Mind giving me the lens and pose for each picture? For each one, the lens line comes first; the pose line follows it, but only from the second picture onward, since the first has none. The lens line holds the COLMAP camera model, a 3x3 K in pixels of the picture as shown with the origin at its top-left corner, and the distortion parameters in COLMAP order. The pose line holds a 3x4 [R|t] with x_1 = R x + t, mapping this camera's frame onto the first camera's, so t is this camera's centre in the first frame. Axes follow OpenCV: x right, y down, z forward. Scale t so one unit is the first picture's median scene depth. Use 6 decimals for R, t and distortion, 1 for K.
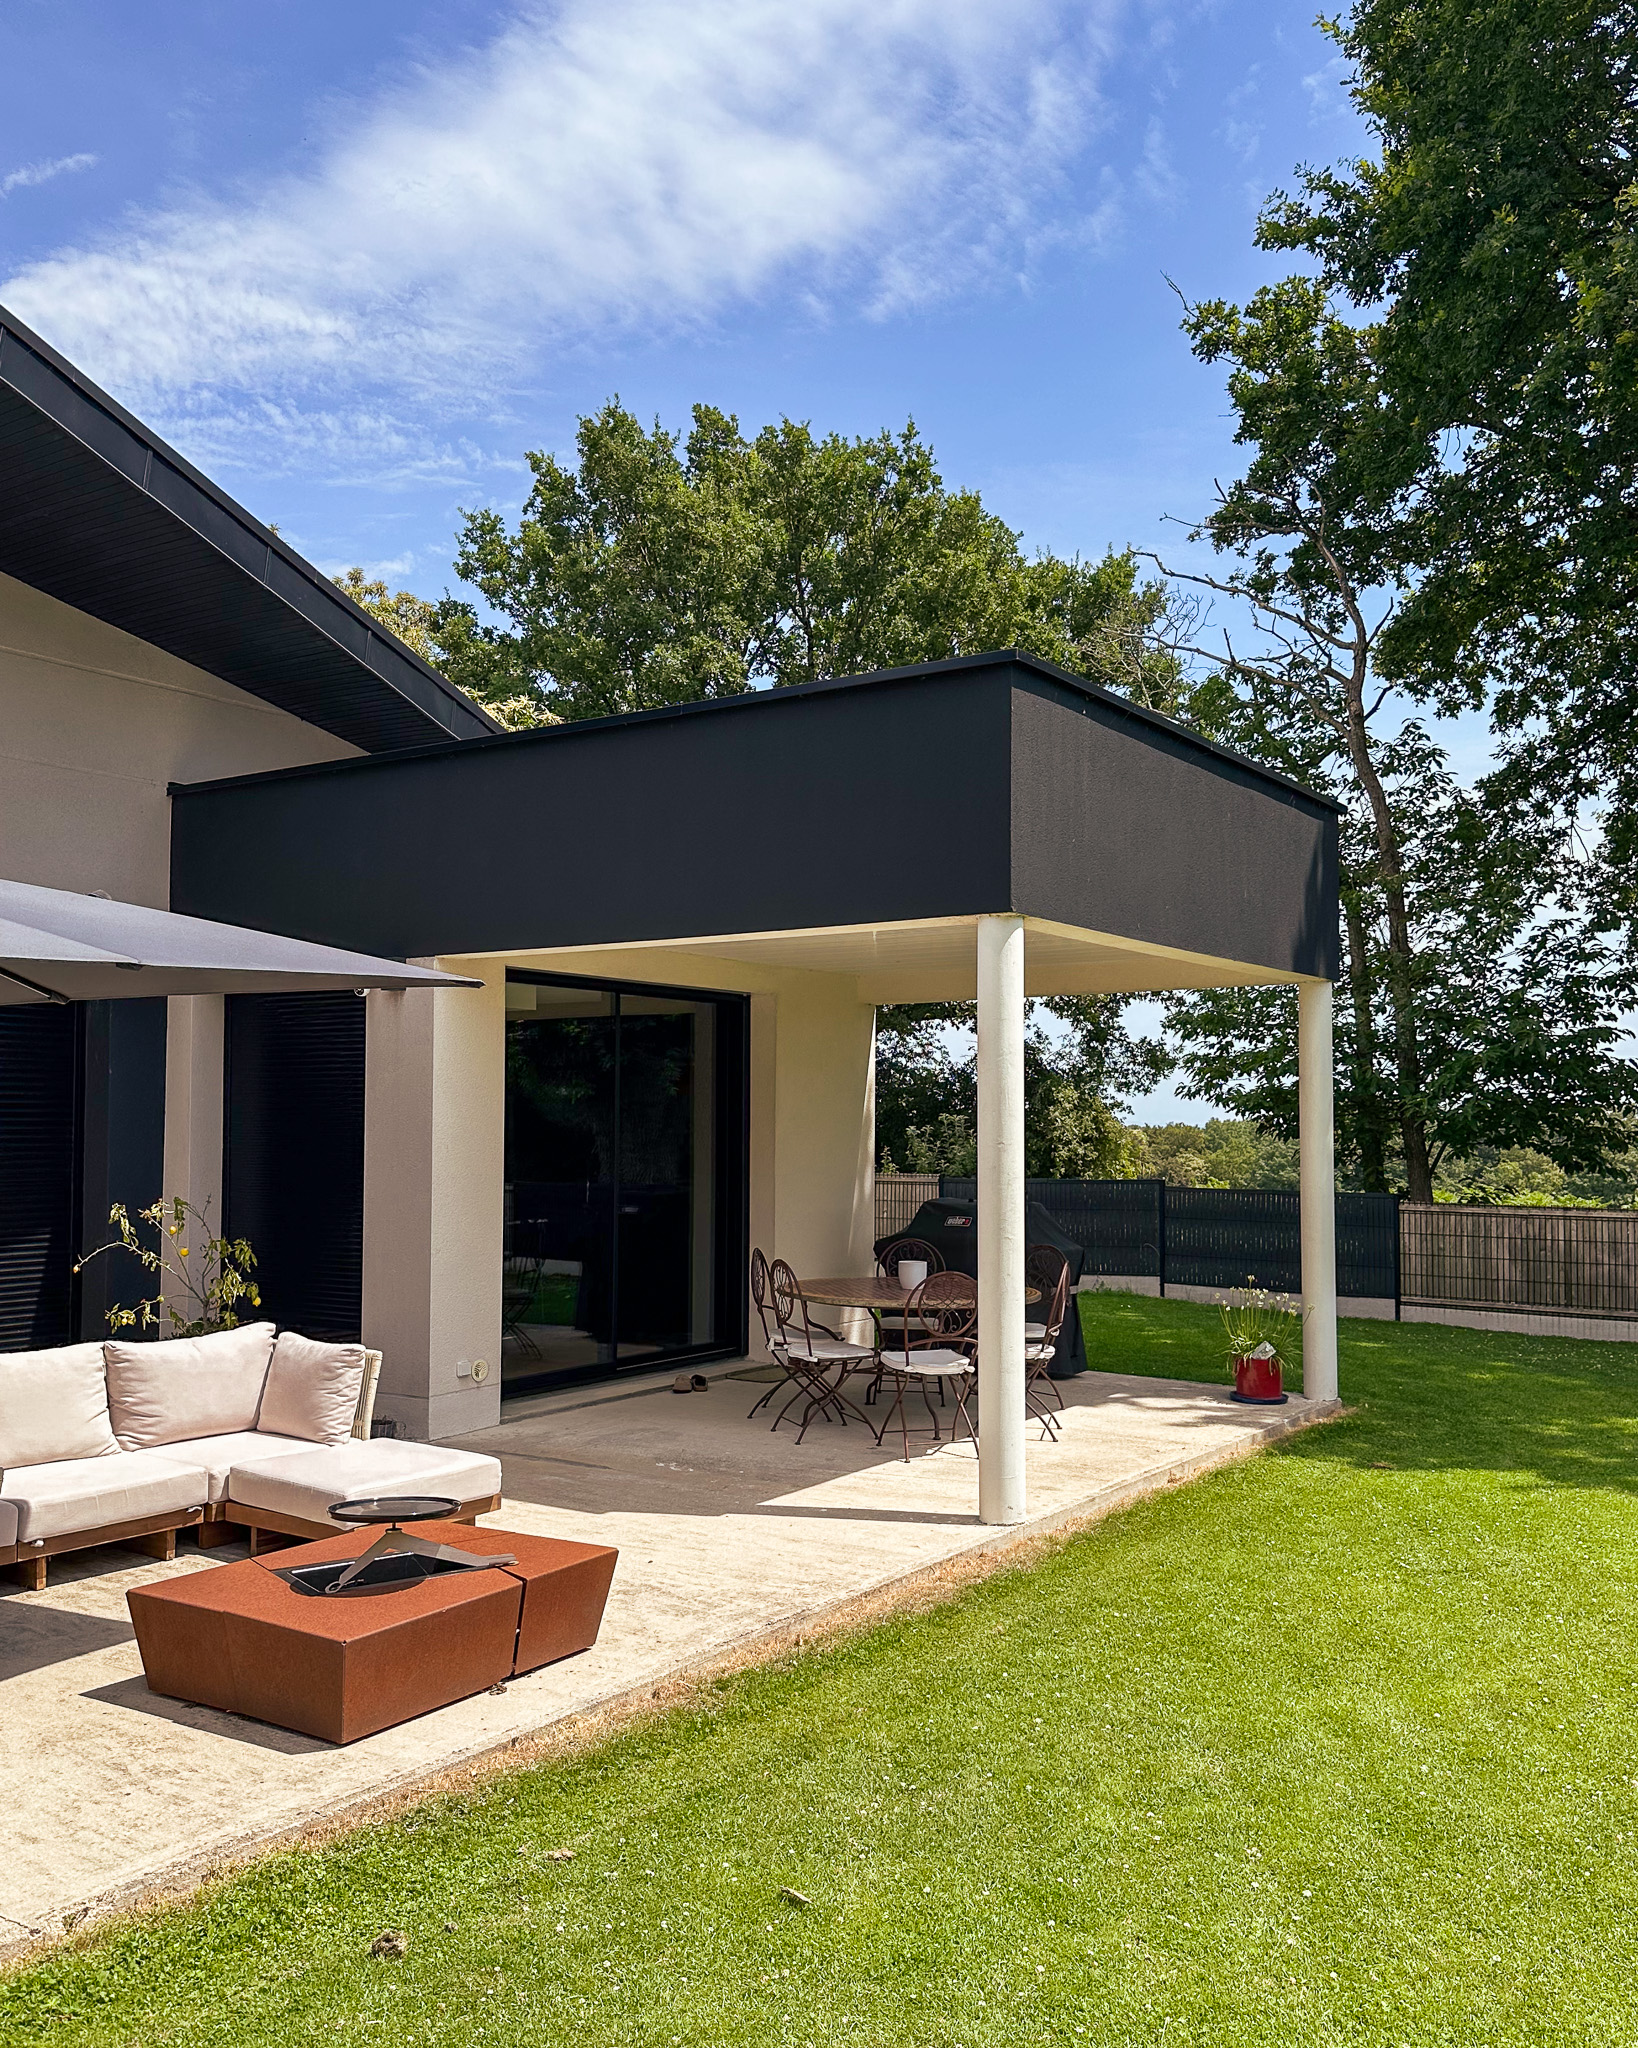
lens RADIAL K [[1712.7, 0, 818.2], [0, 1712.7, 1092.1], [0, 0, 1]] dist [0.008129, 0.001392]
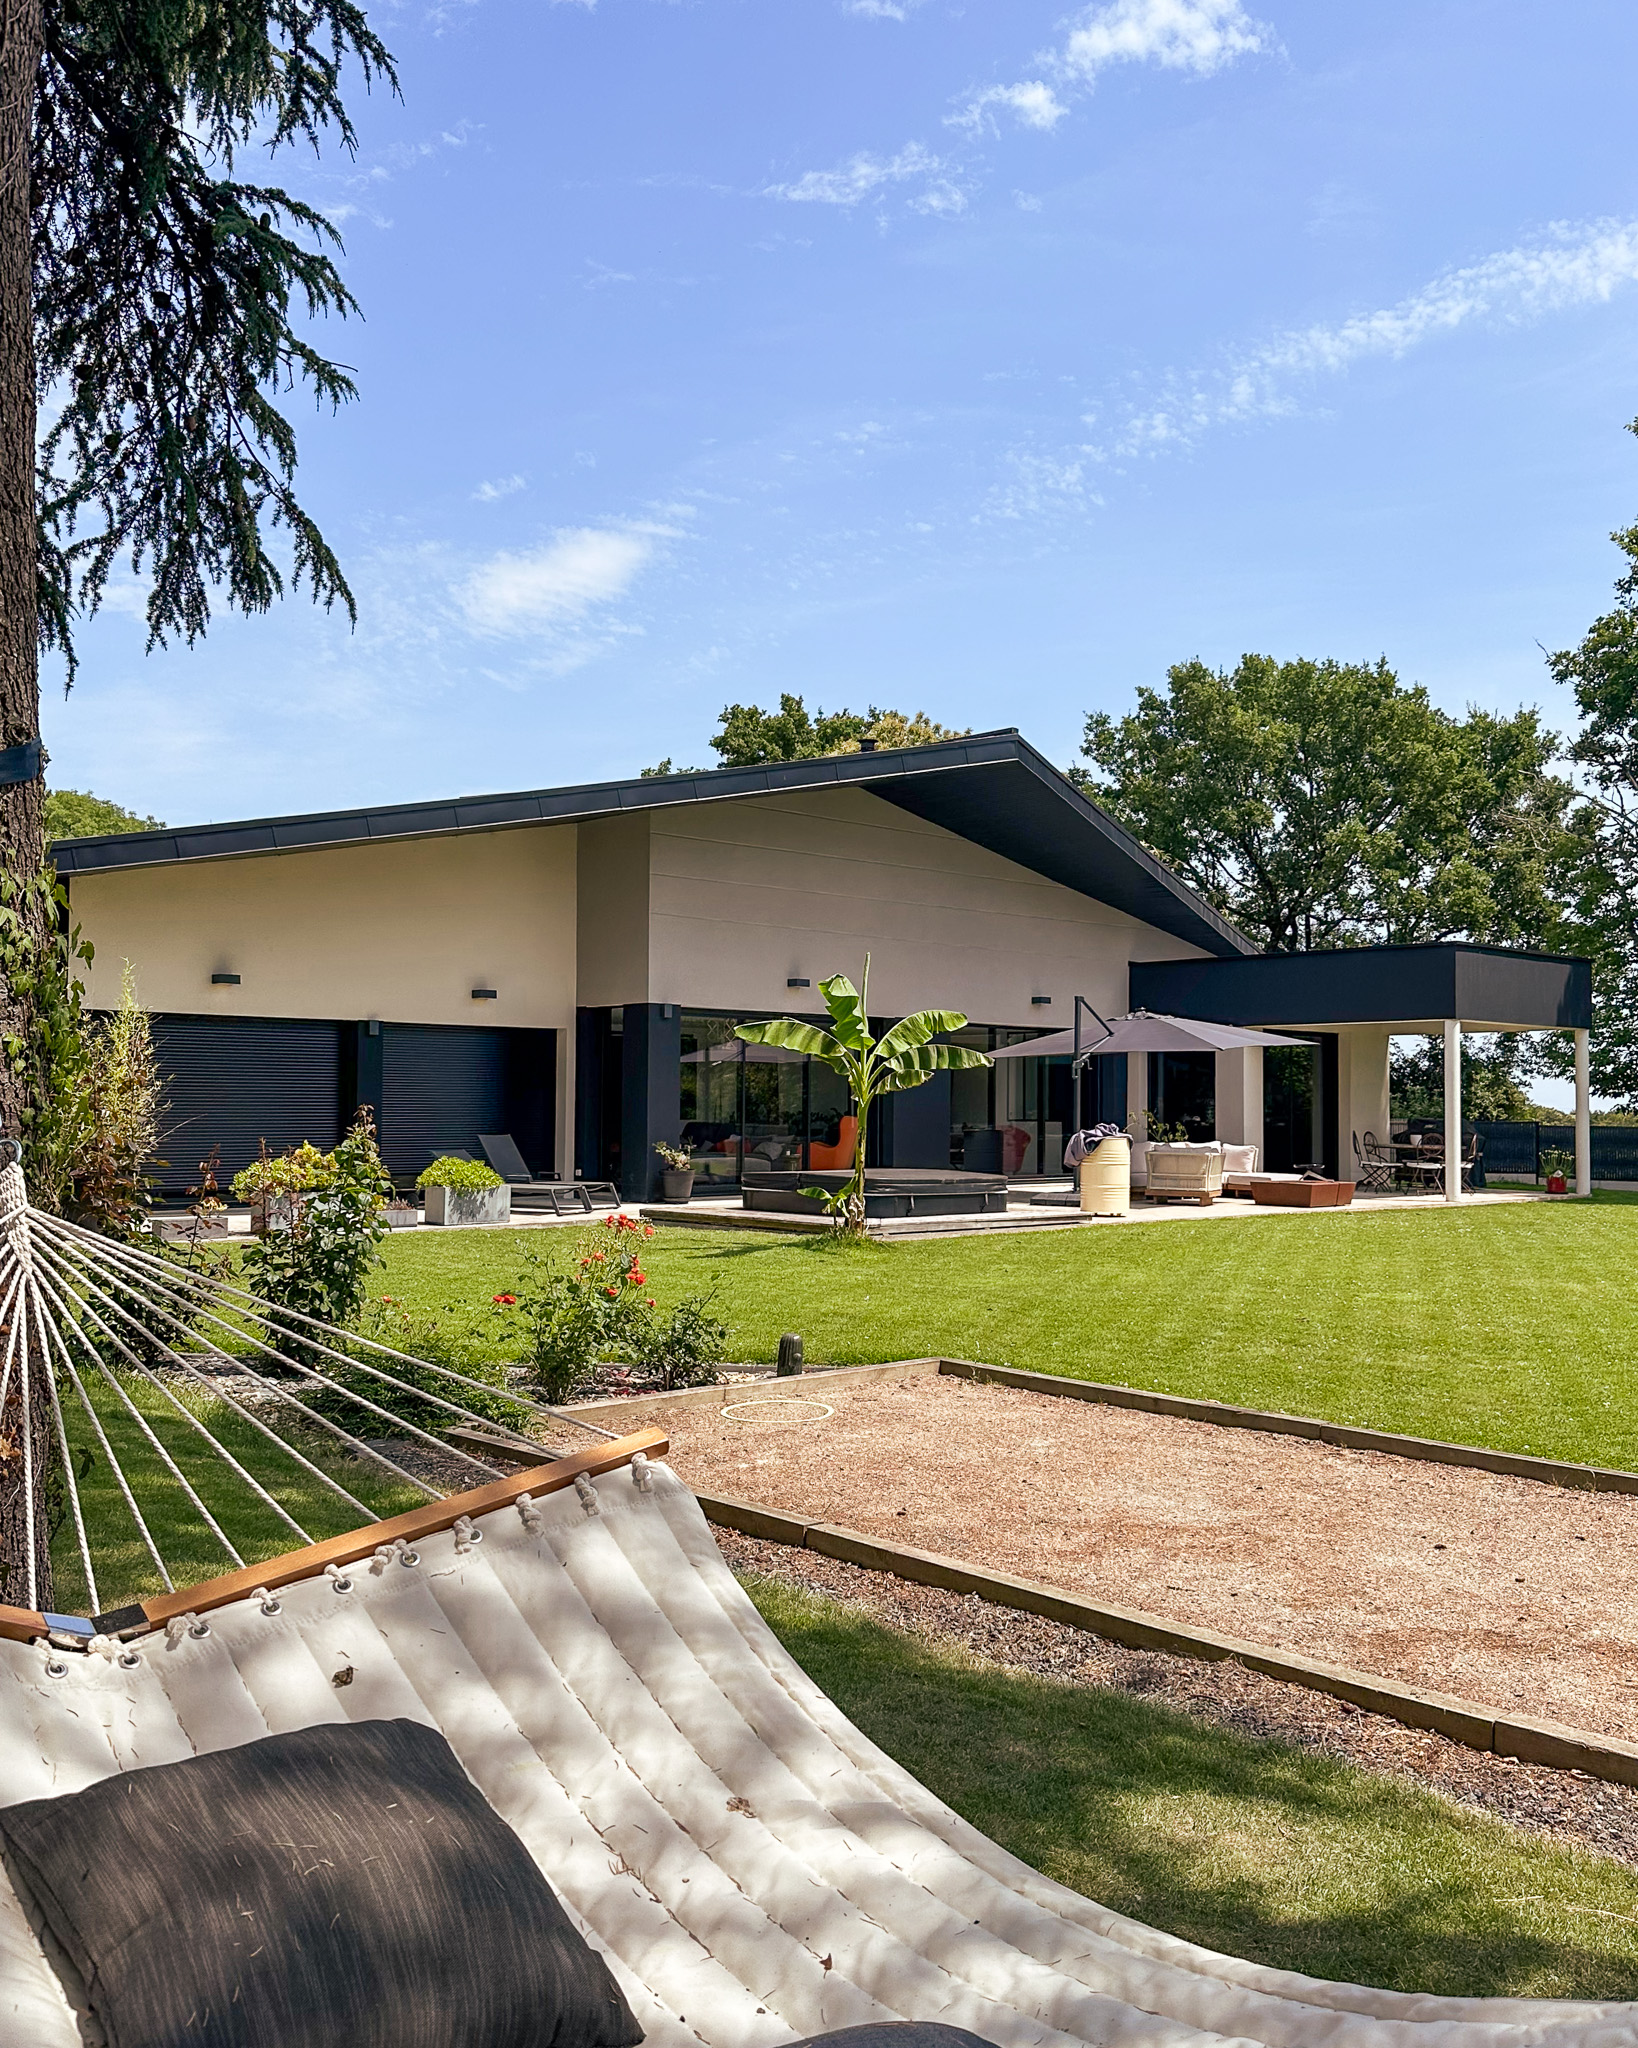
lens RADIAL K [[1712.7, 0, 818.2], [0, 1712.7, 1092.1], [0, 0, 1]] dist [0.008129, 0.001392]
pose [[0.972315, -0.001290, -0.233670, -0.083149], [0.003142, 0.999967, 0.007550, 0.002358], [0.233653, -0.008076, 0.972287, -0.673654]]
